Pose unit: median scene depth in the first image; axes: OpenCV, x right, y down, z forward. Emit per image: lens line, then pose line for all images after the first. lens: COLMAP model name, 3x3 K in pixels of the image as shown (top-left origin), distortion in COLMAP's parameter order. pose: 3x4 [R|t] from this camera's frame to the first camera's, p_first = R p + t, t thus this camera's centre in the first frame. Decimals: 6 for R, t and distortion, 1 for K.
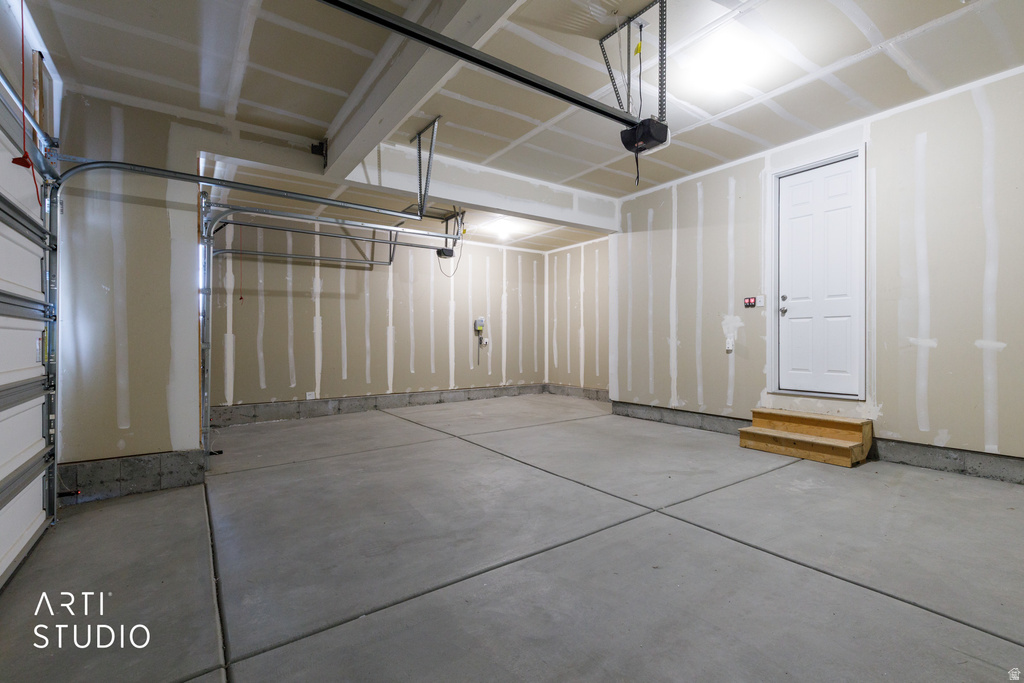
lens RADIAL K [[461.1, 0, 509.0], [0, 461.1, 342.9], [0, 0, 1]] dist [0.007393, -0.000491]
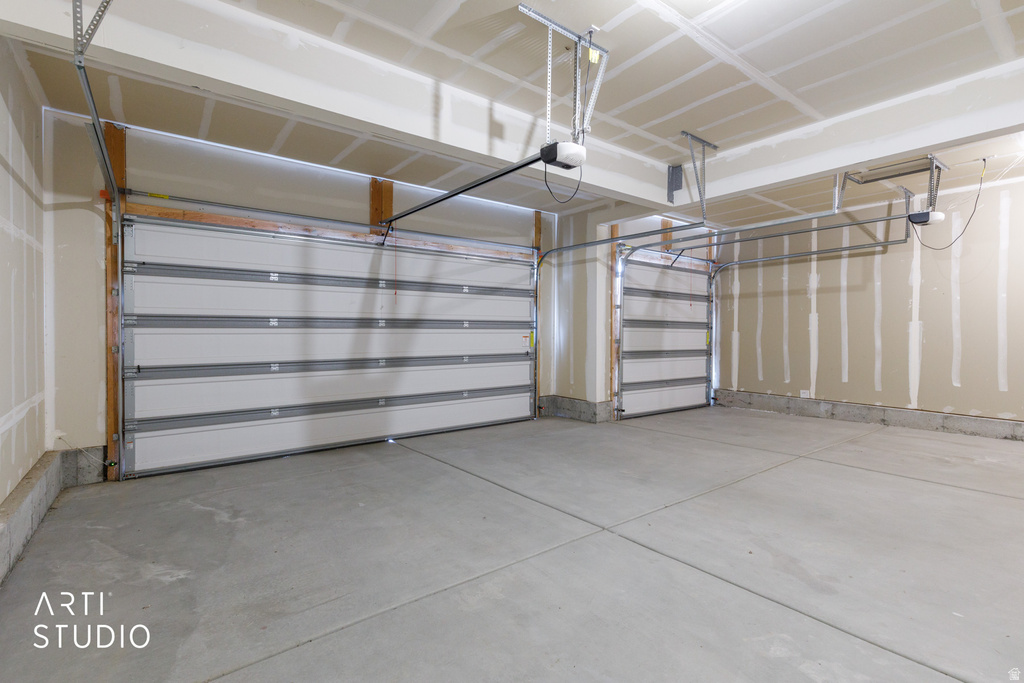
lens RADIAL K [[468.2, 0, 515.6], [0, 468.2, 332.4], [0, 0, 1]] dist [0.001252, -0.000216]
pose [[0.058750, 0.005297, -0.998259, 0.543979], [-0.009338, 0.999945, 0.004756, -0.016637], [0.998229, 0.009042, 0.058797, 0.330519]]
